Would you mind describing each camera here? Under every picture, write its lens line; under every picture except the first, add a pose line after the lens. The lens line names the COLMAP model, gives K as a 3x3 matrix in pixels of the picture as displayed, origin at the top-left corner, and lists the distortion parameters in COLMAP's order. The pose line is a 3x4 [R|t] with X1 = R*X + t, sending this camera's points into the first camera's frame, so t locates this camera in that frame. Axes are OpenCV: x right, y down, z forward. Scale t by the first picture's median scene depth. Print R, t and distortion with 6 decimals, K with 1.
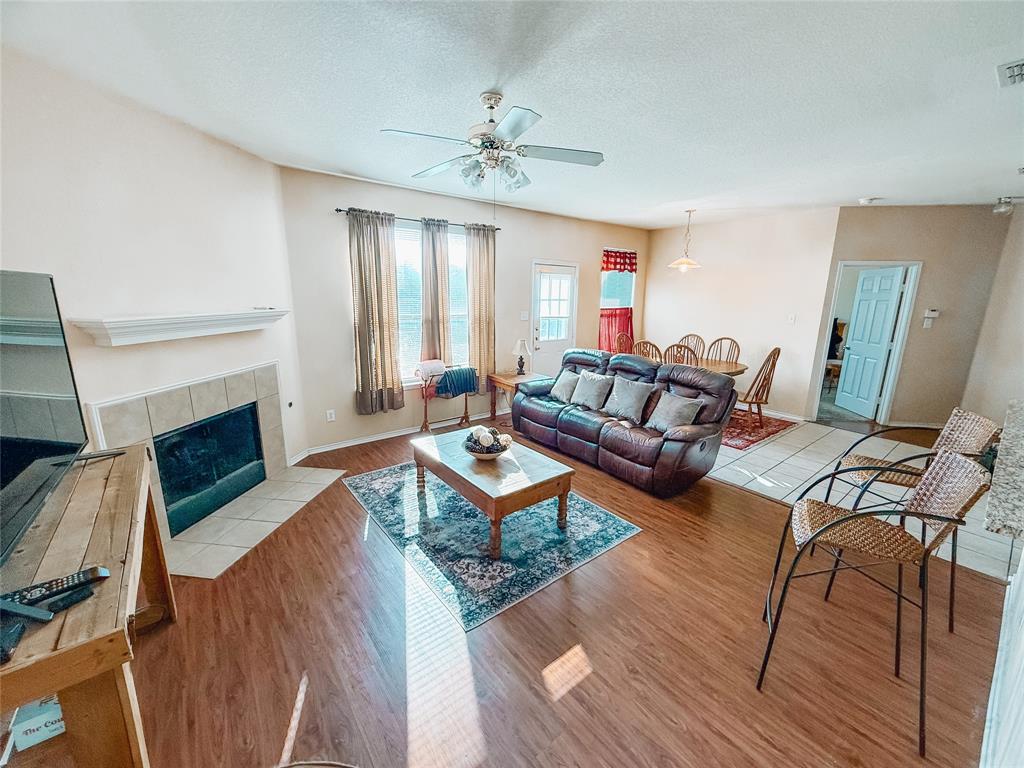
lens RADIAL K [[406.5, 0, 510.9], [0, 406.5, 386.3], [0, 0, 1]] dist [-0.000694, 0.000072]
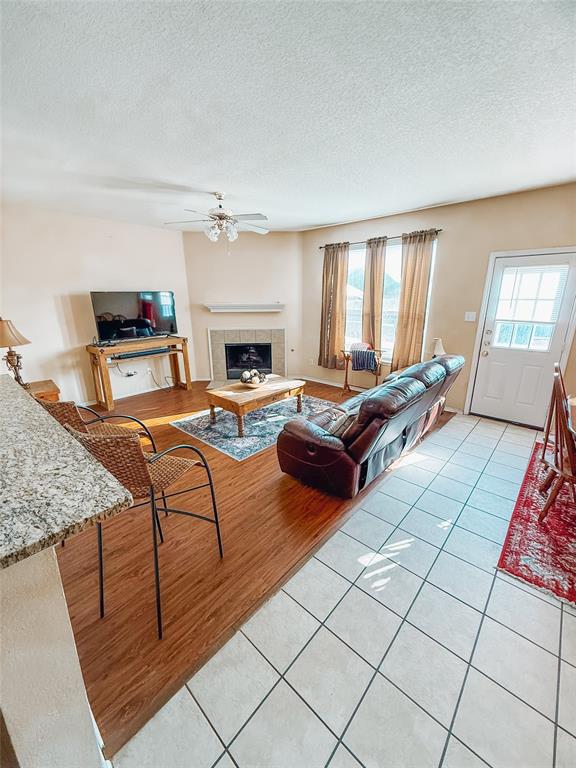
lens RADIAL K [[304.9, 0, 288.8], [0, 304.9, 382.8], [0, 0, 1]] dist [-0.000694, 0.000072]
pose [[0.170564, 0.255372, -0.951679, 0.687393], [-0.212256, 0.952679, 0.217599, -0.092275], [0.962214, 0.164885, 0.216697, 0.473790]]
